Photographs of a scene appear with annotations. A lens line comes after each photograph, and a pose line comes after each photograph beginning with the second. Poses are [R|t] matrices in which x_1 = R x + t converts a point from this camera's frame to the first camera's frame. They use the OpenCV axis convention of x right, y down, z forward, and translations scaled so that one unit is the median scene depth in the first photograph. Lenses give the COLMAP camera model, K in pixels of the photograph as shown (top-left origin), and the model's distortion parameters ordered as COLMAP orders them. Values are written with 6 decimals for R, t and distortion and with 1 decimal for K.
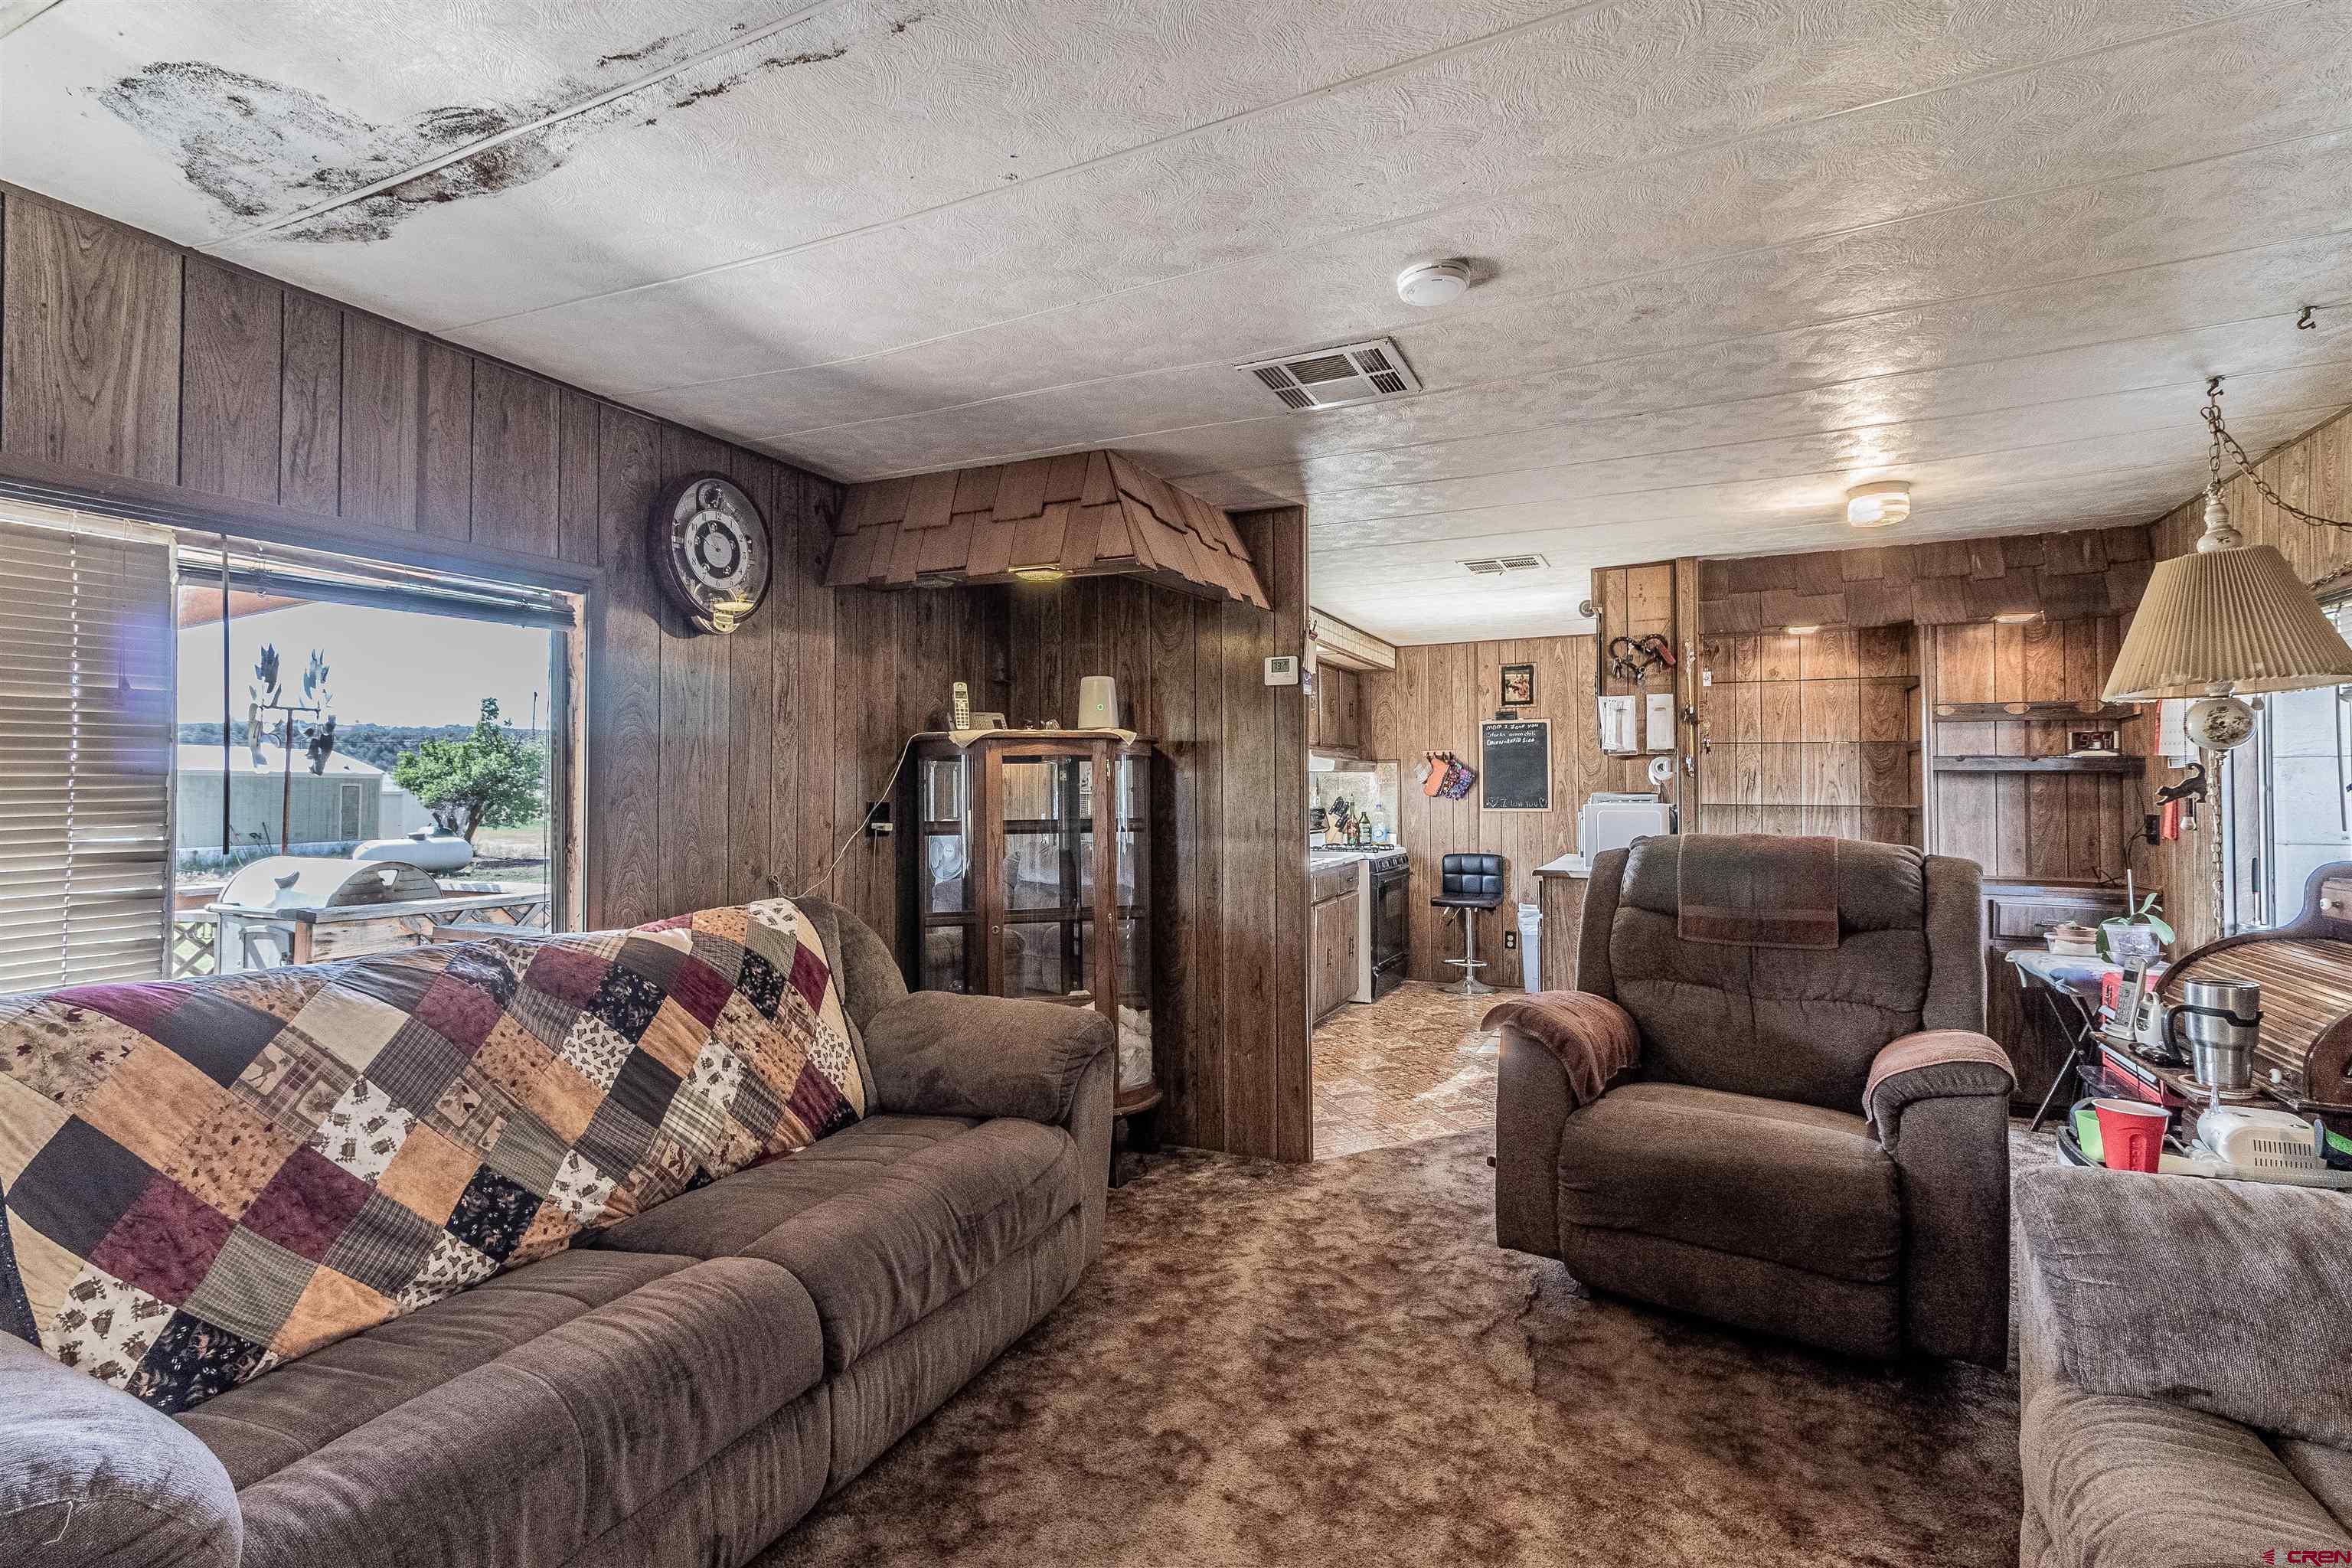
lens RADIAL K [[1085.3, 0, 1174.5], [0, 1085.3, 765.7], [0, 0, 1]] dist [0.001269, 0.000708]
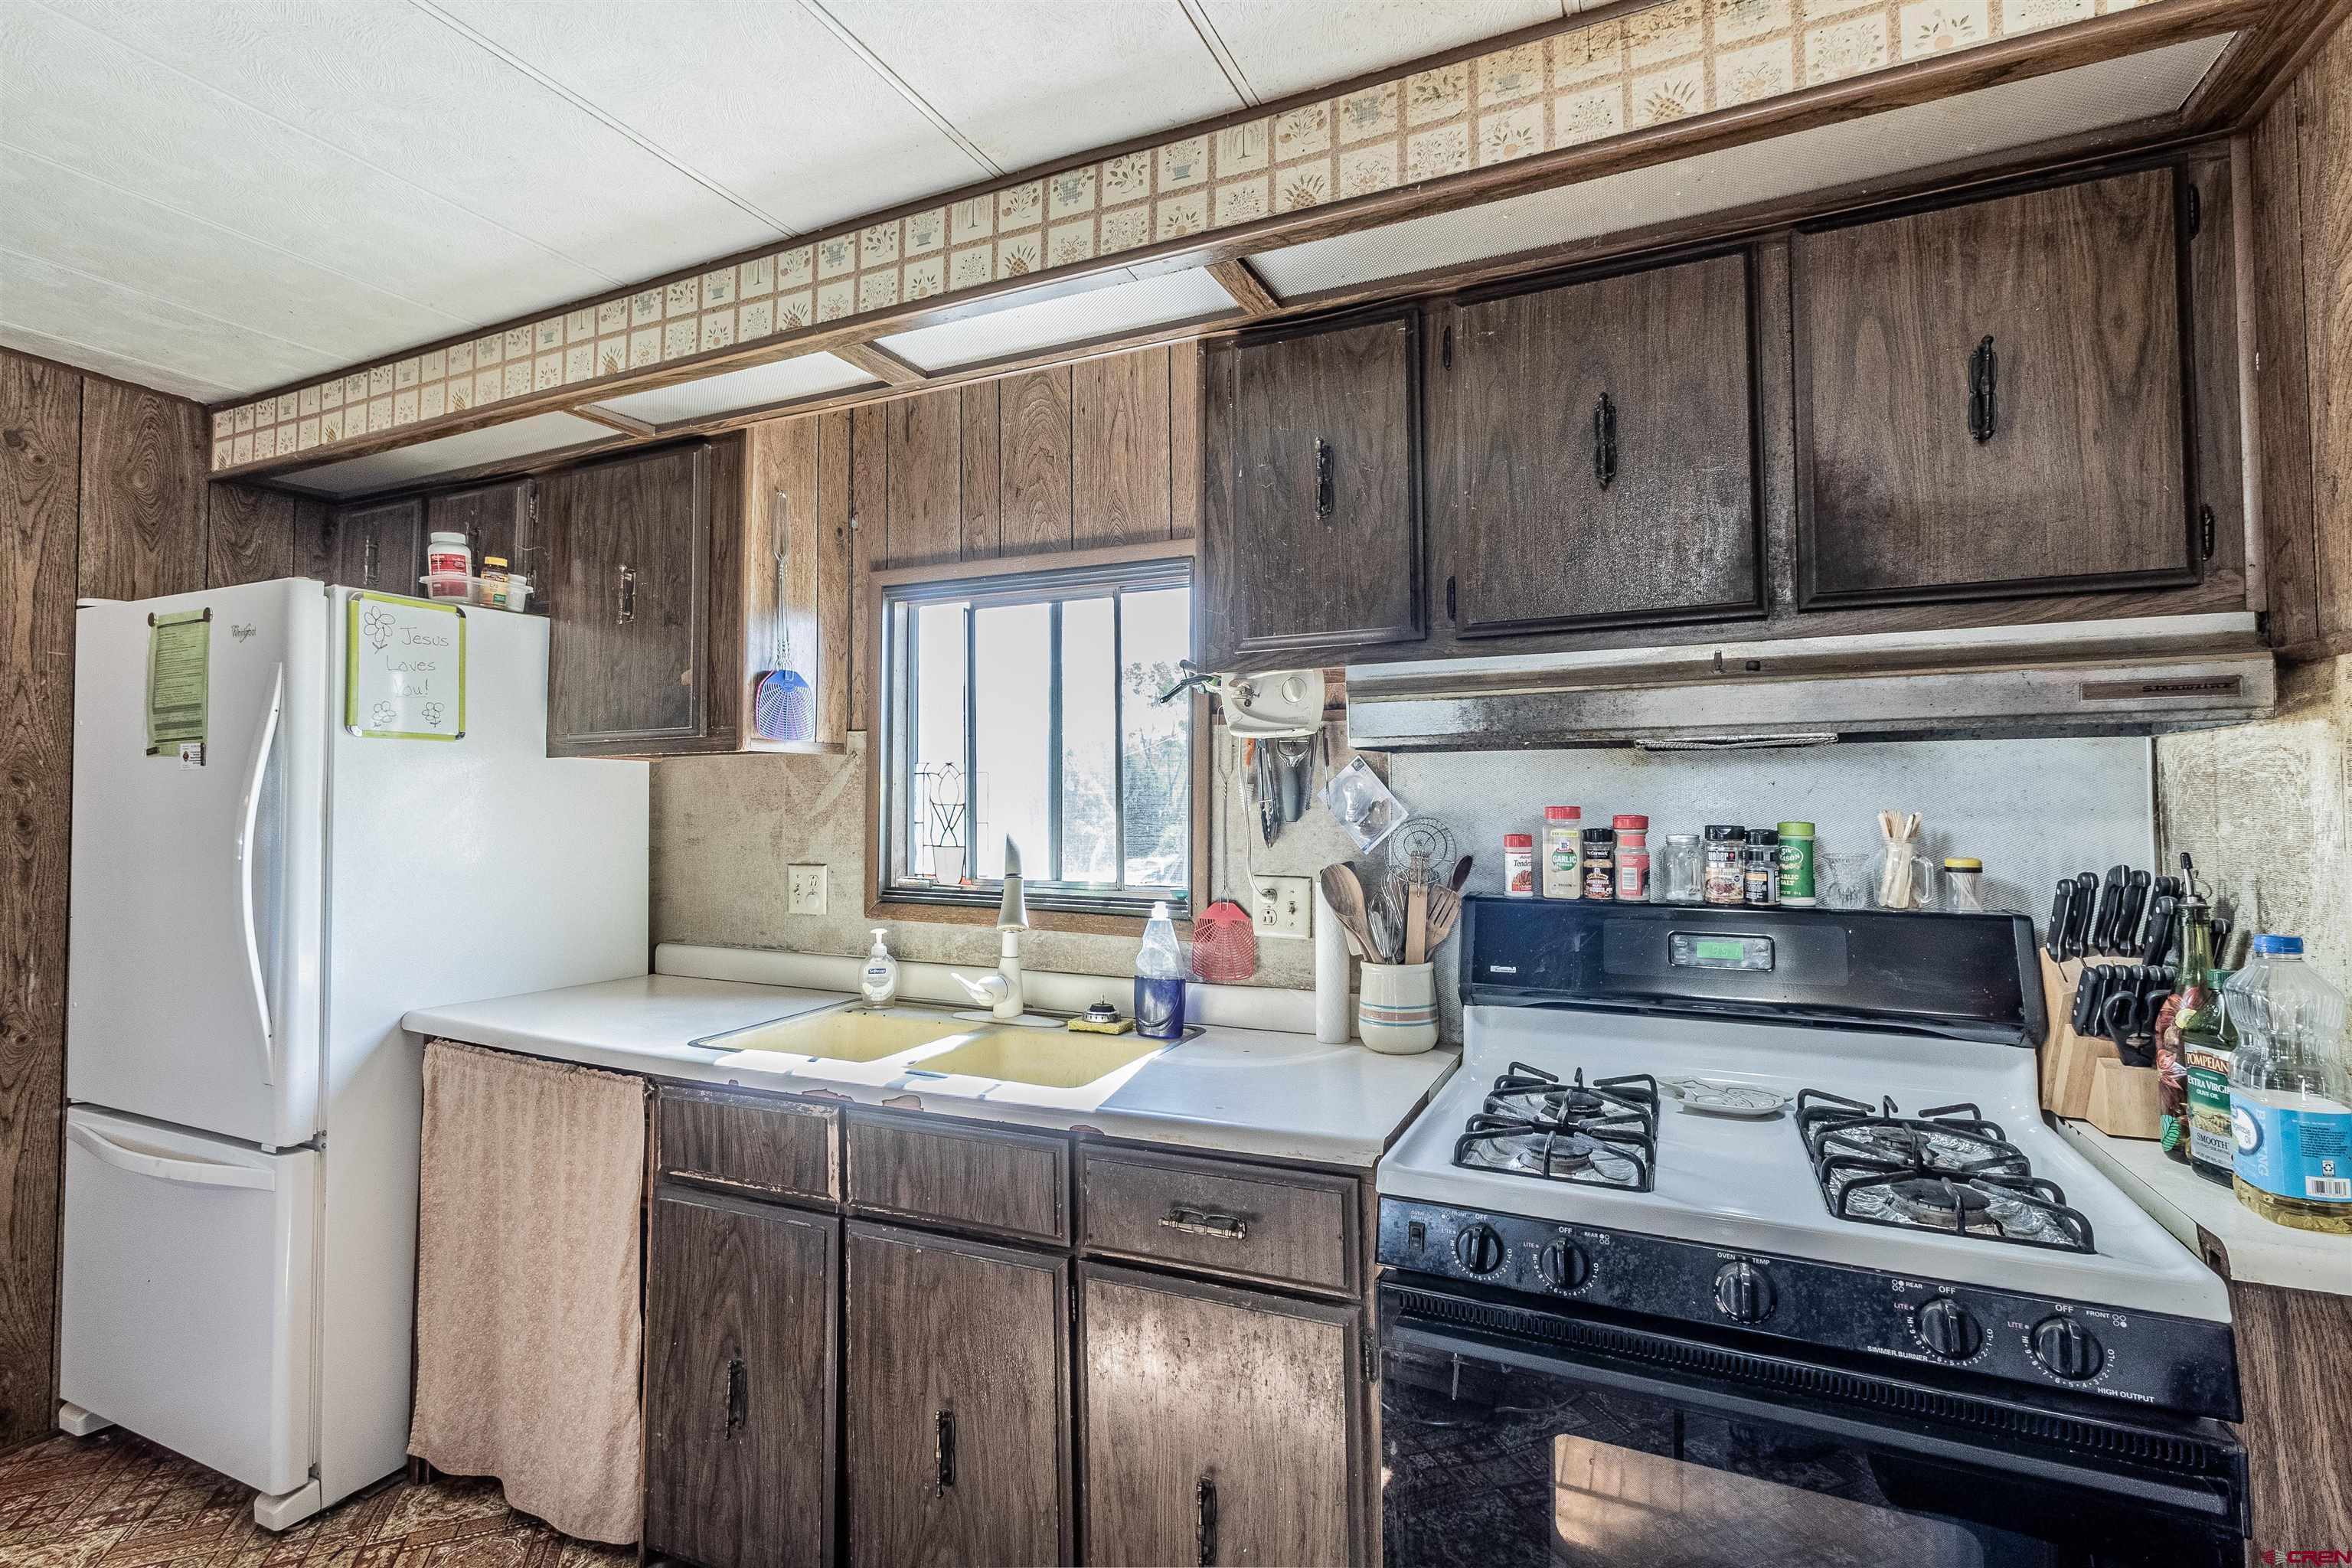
lens RADIAL K [[1085.3, 0, 1177.0], [0, 1085.3, 764.2], [0, 0, 1]] dist [0.001269, 0.000708]
pose [[0.018795, -0.029102, -0.999400, 0.645819], [0.025575, 0.999263, -0.028617, 0.024466], [0.999496, -0.025022, 0.019525, 1.634151]]
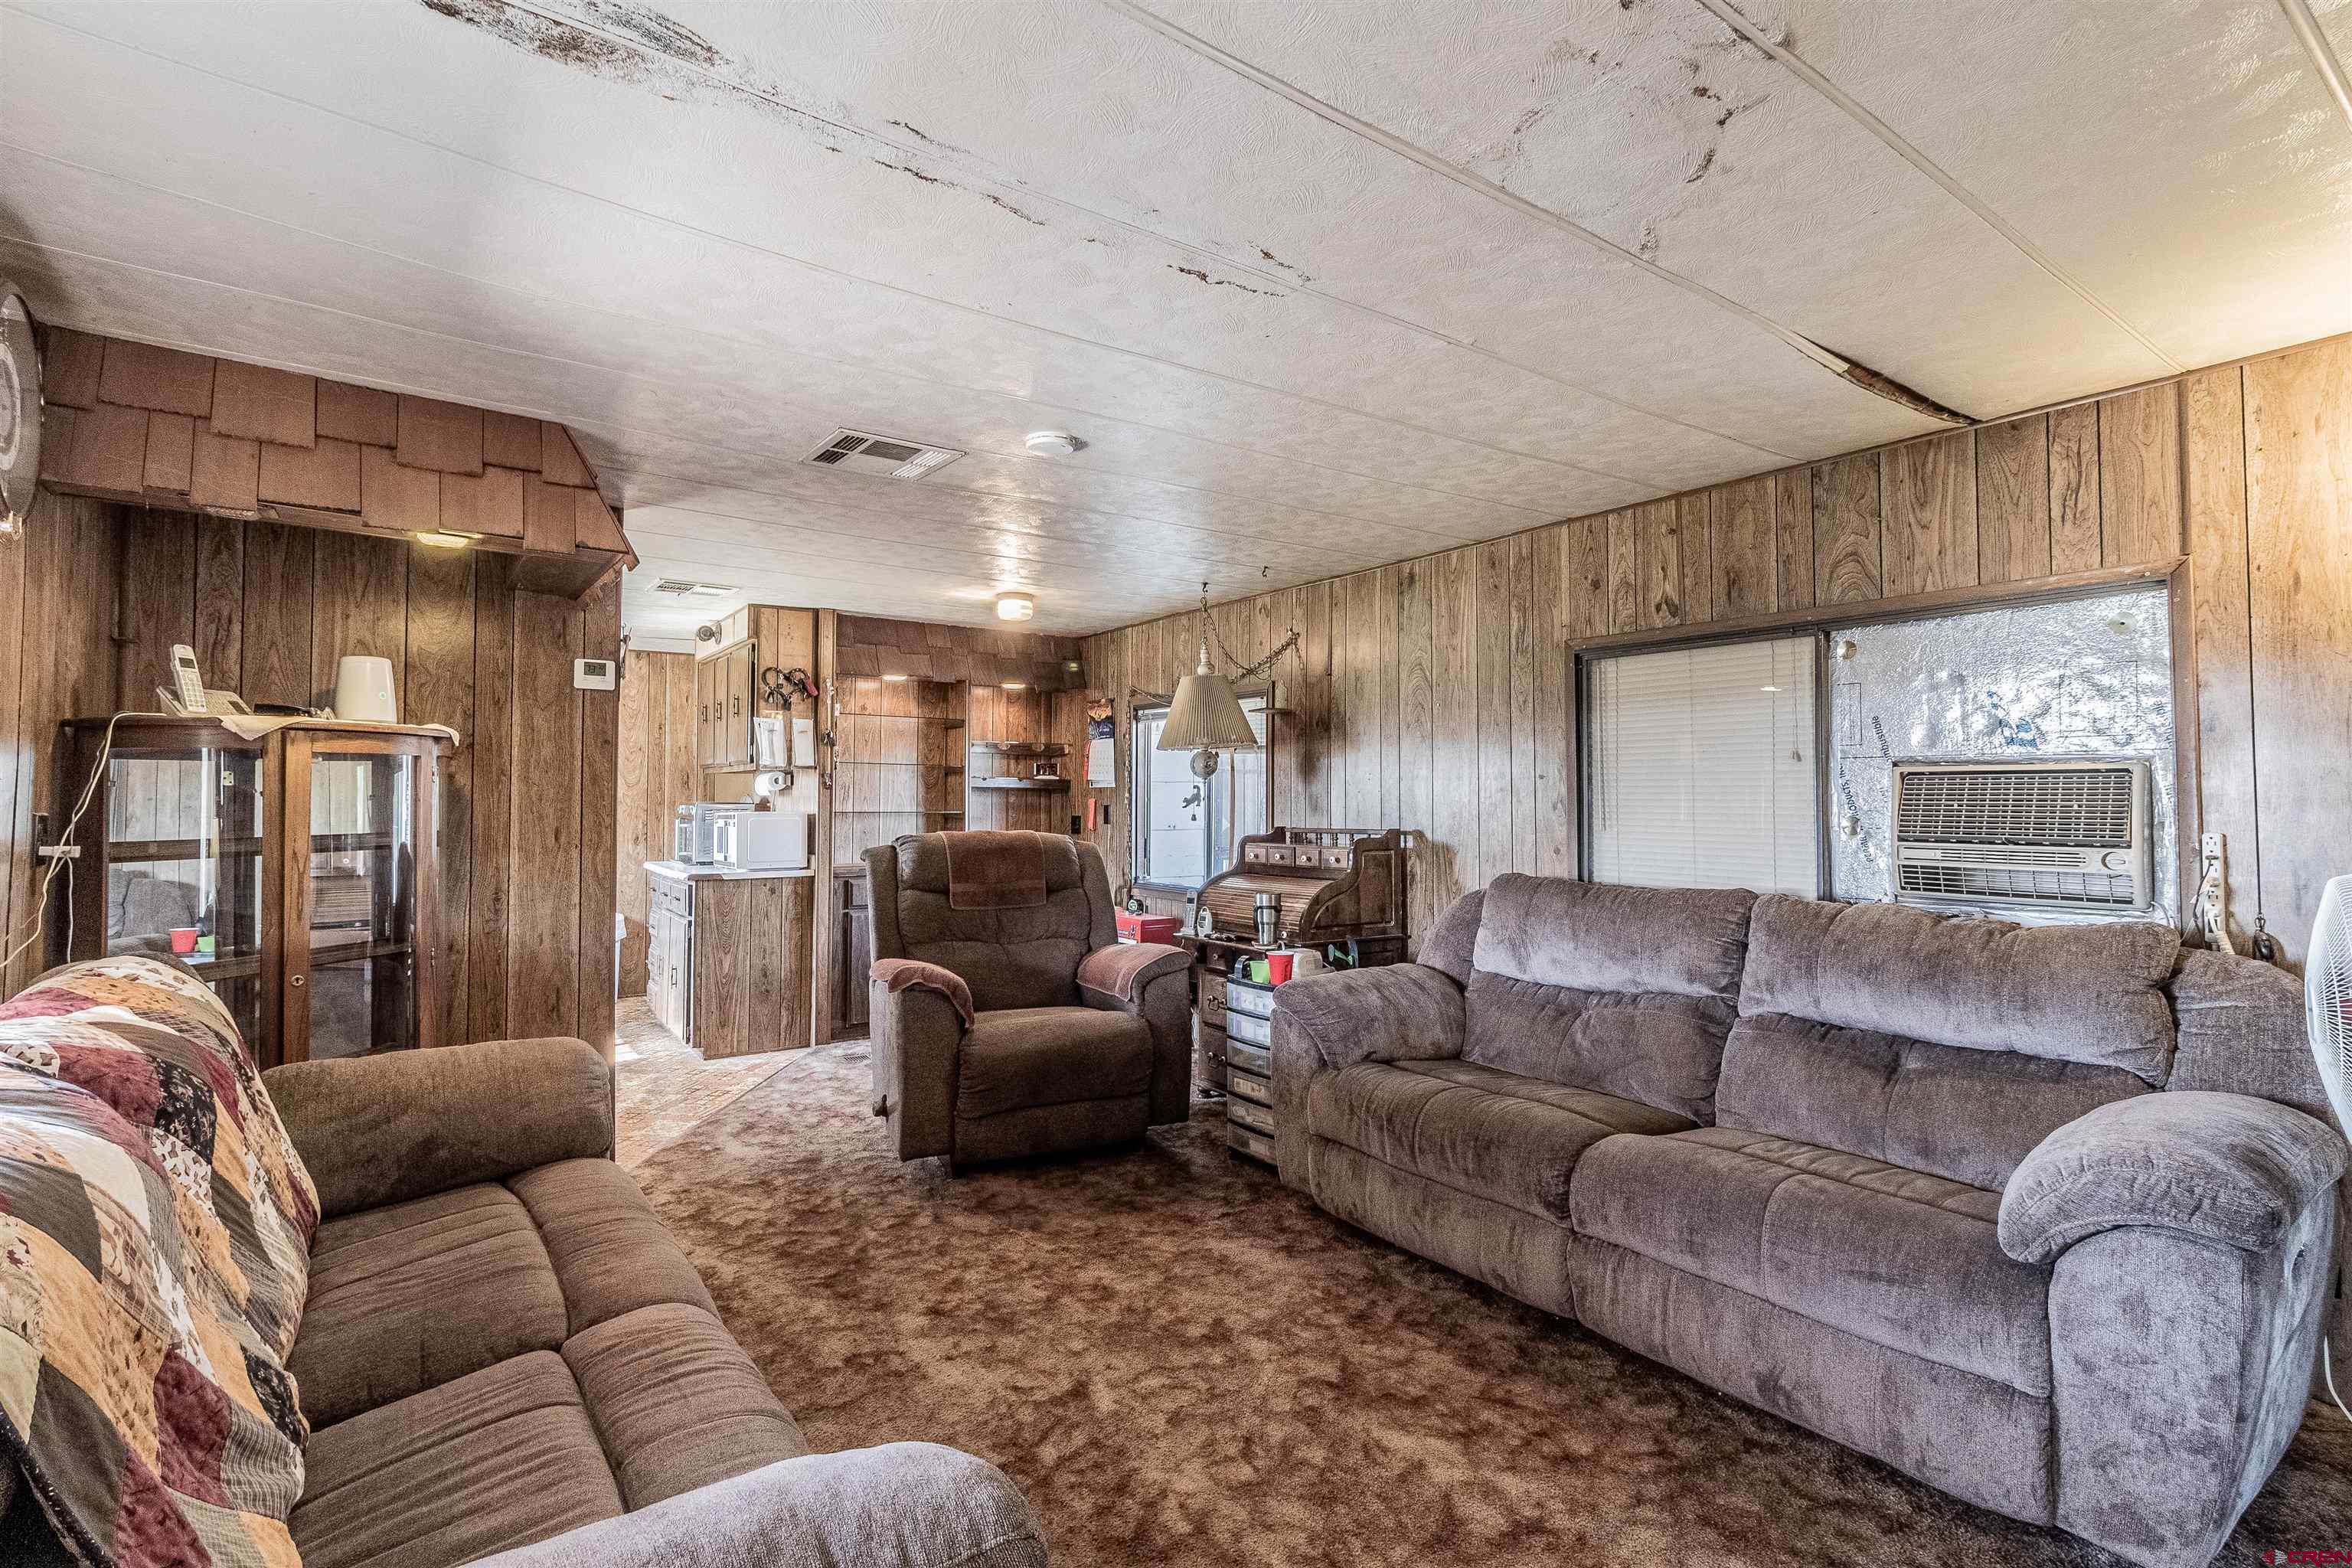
lens RADIAL K [[1085.3, 0, 1177.1], [0, 1085.3, 761.1], [0, 0, 1]] dist [0.001269, 0.000708]
pose [[0.484390, 0.034017, 0.874190, -0.479484], [-0.019592, 0.999415, -0.028034, 0.006009], [-0.874633, -0.003547, 0.484773, 0.081604]]
